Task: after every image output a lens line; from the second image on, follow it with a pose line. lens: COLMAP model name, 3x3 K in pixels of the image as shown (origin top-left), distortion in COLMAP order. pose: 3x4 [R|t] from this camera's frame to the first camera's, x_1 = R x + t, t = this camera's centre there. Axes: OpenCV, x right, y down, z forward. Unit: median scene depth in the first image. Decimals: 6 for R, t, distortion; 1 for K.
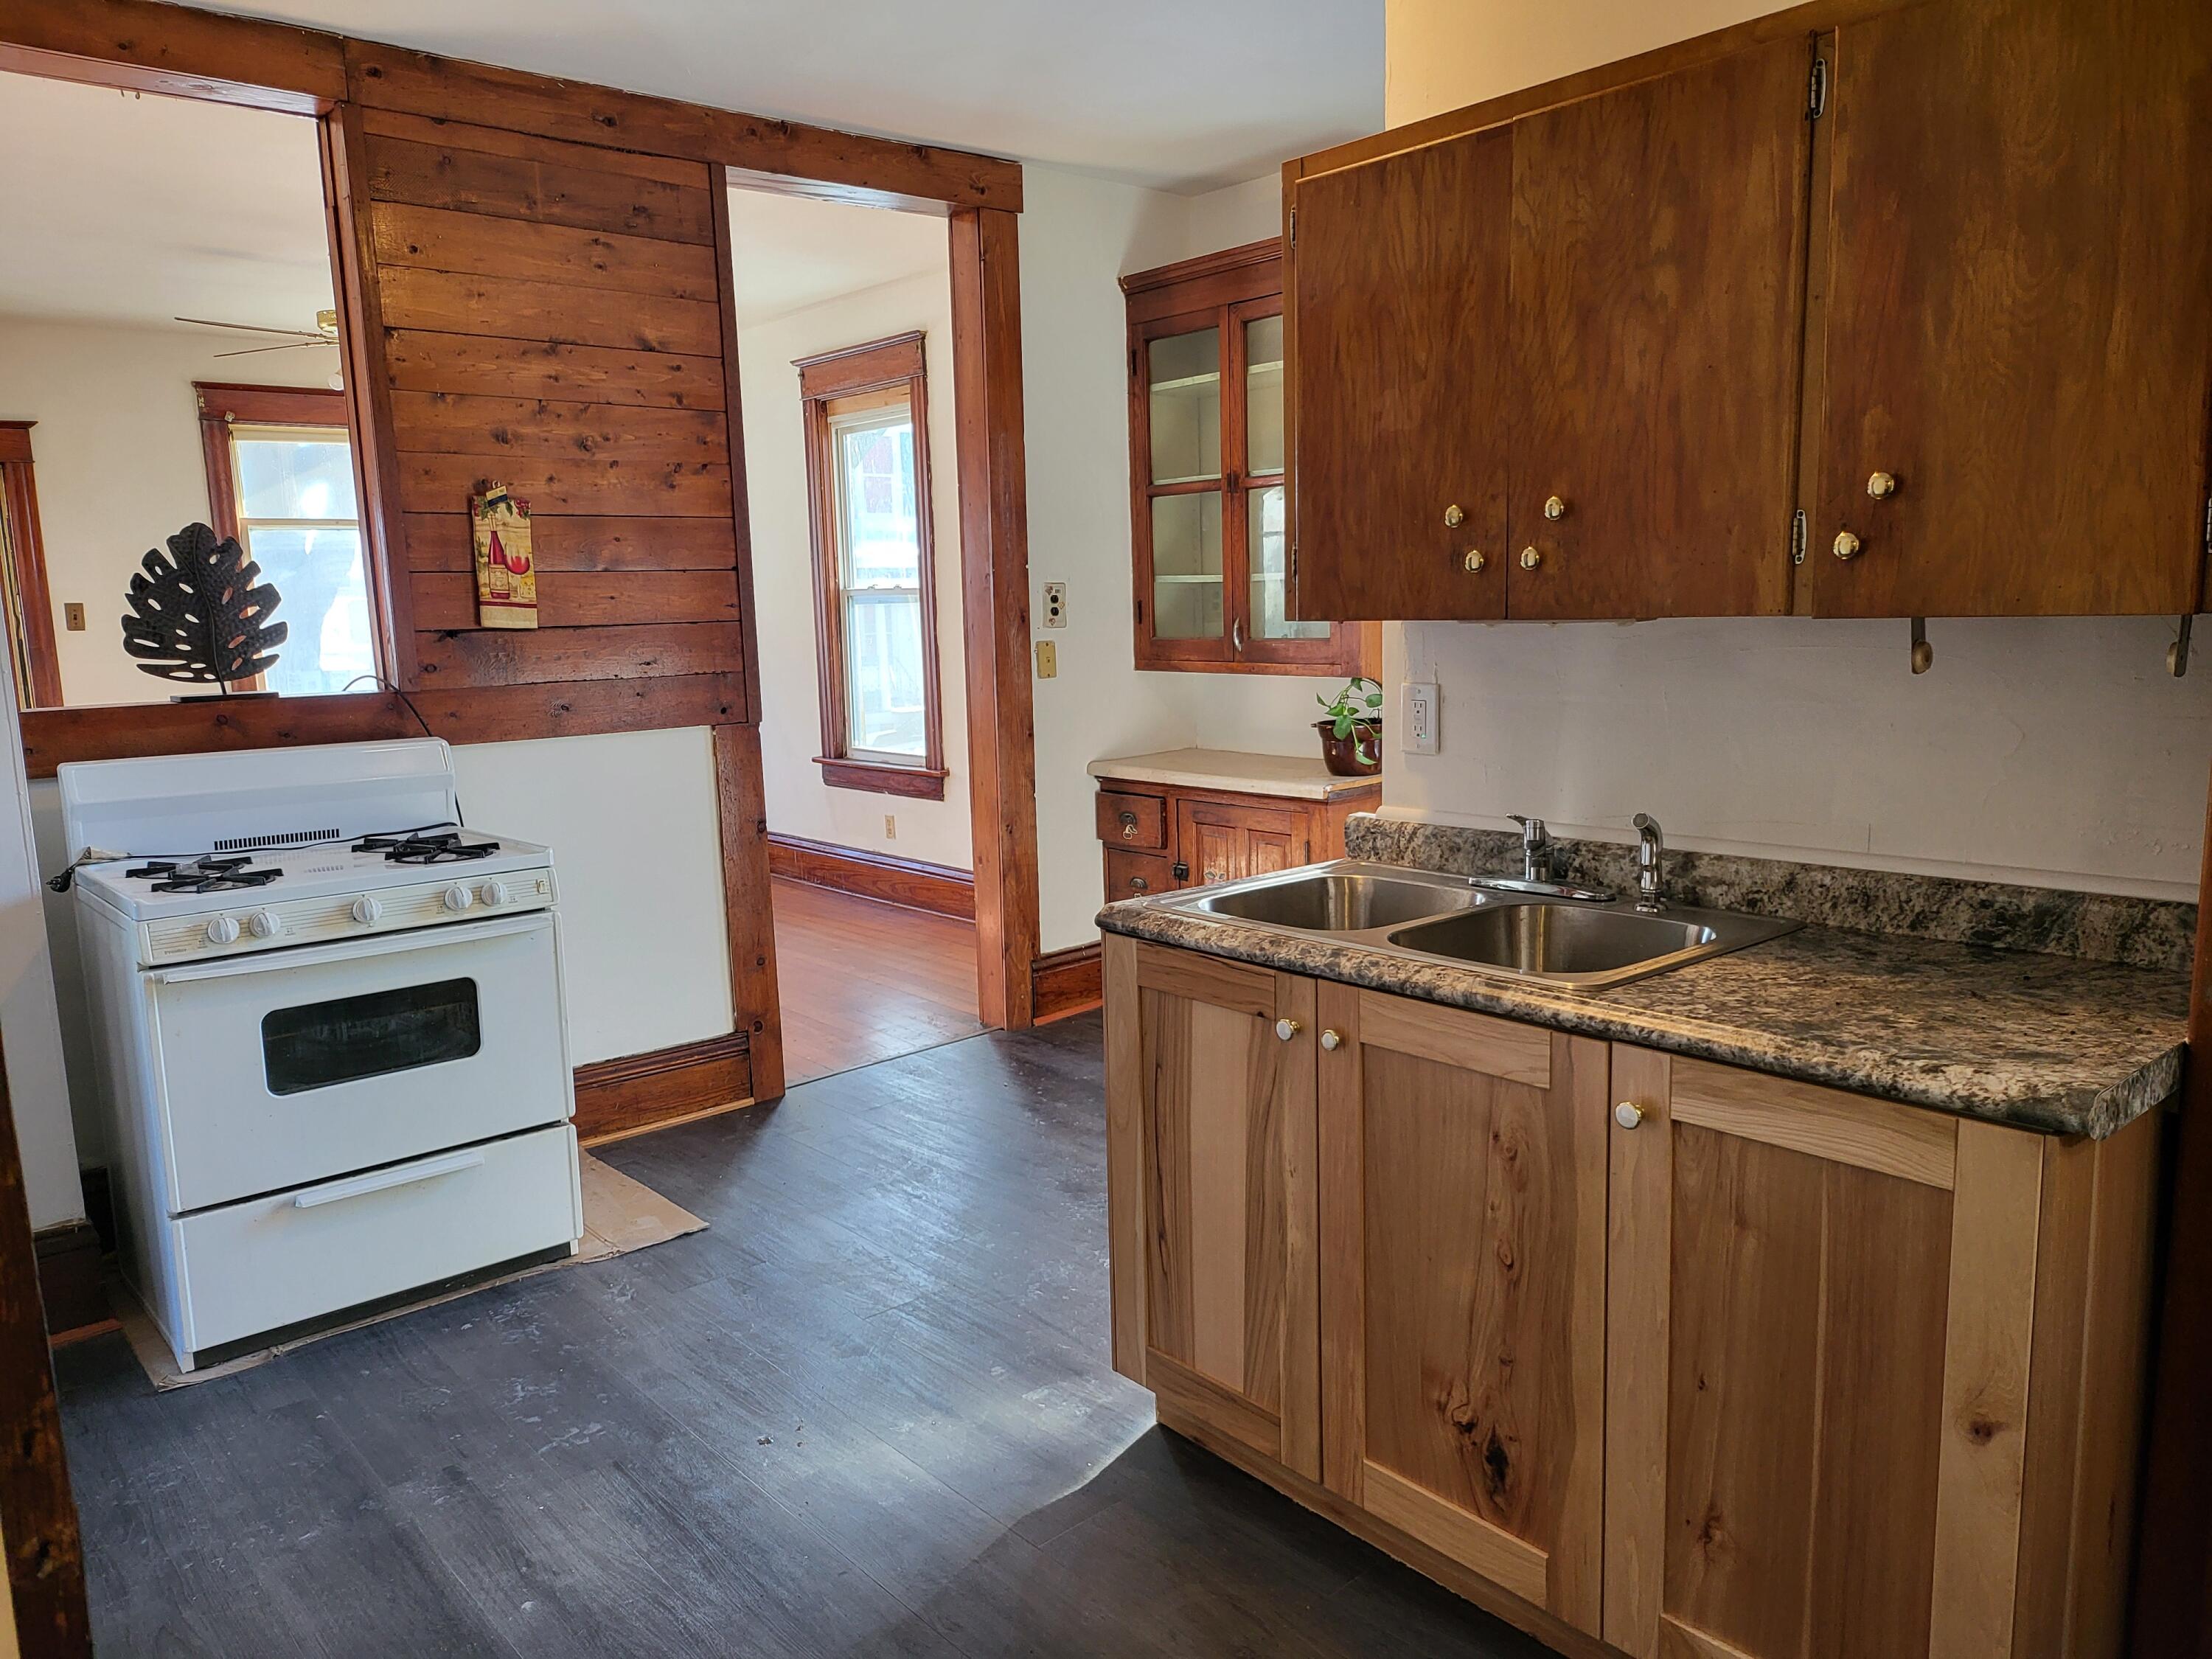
lens RADIAL K [[1573.8, 0, 1124.2], [0, 1573.8, 836.1], [0, 0, 1]] dist [0.062861, -0.061810]
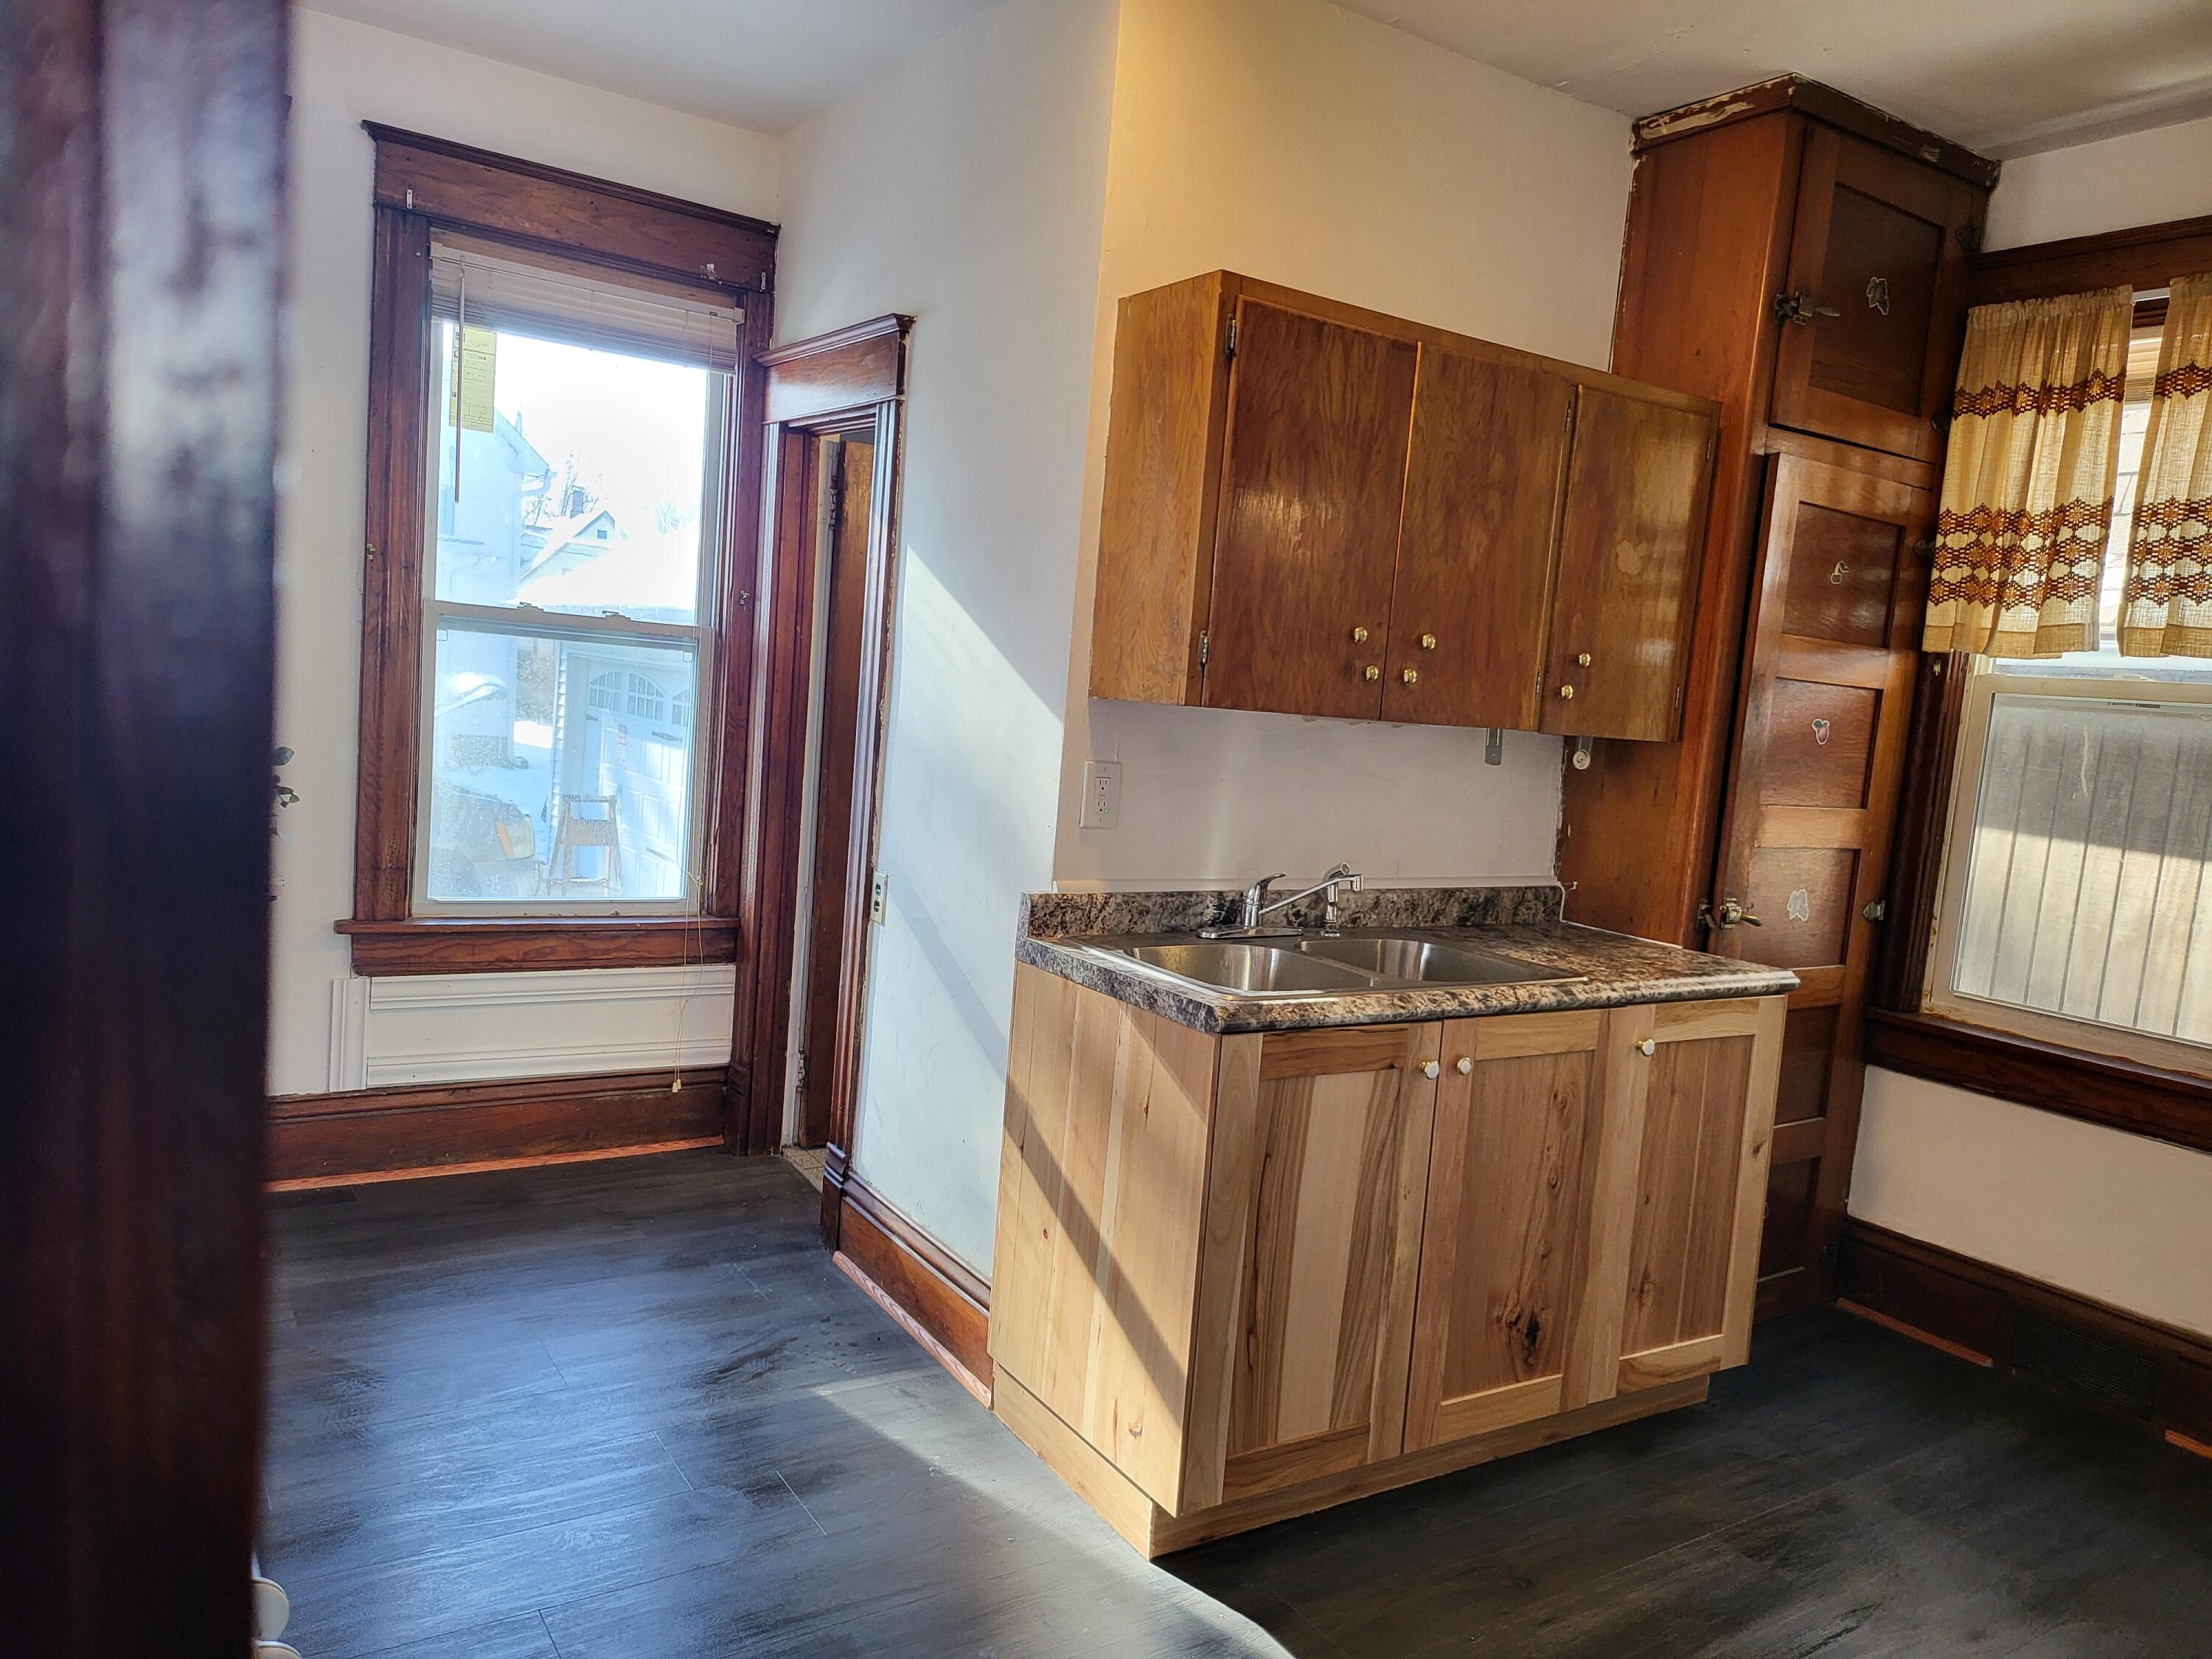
lens RADIAL K [[1573.8, 0, 1088.6], [0, 1573.8, 845.1], [0, 0, 1]] dist [0.062861, -0.061810]
pose [[0.133197, -0.064479, 0.988990, -0.841566], [0.066560, 0.996211, 0.055985, -0.098230], [-0.988852, 0.058370, 0.136984, 0.844426]]
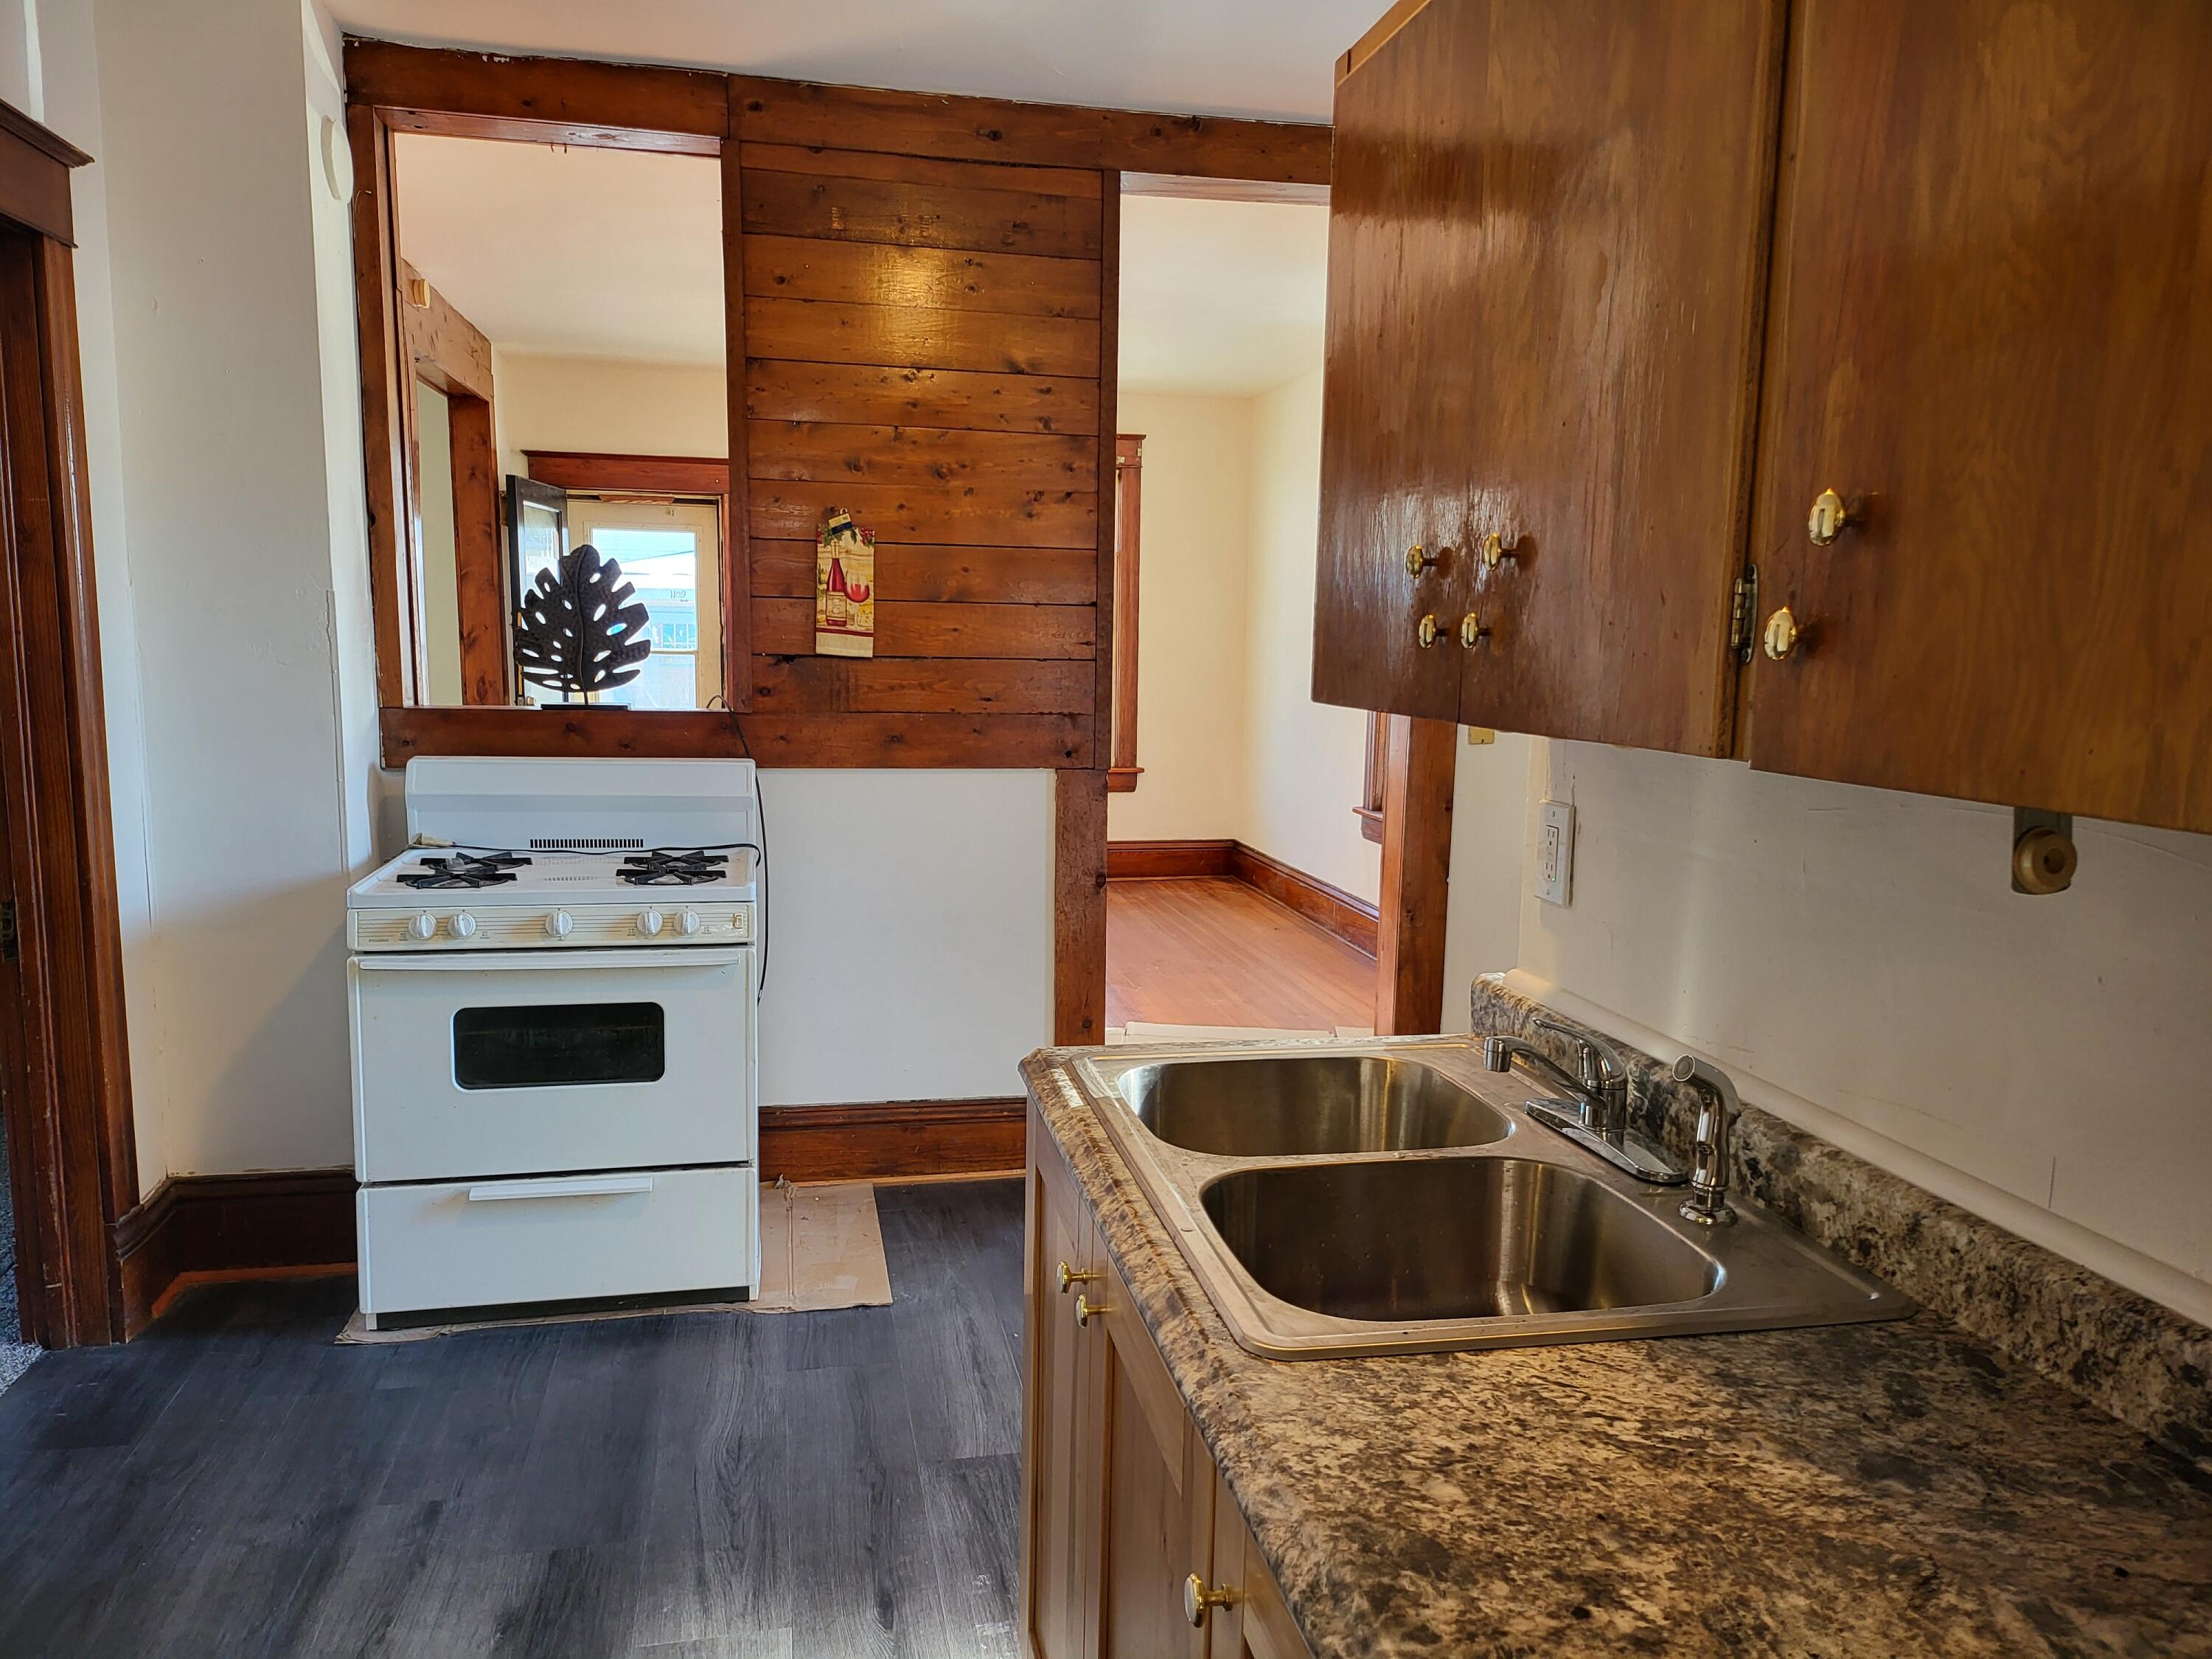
lens RADIAL K [[1573.8, 0, 1111.7], [0, 1573.8, 851.8], [0, 0, 1]] dist [0.062861, -0.061810]
pose [[0.874575, 0.110365, -0.472164, 0.336749], [-0.116008, 0.993098, 0.017251, -0.063113], [0.470809, 0.039687, 0.881342, 0.293130]]
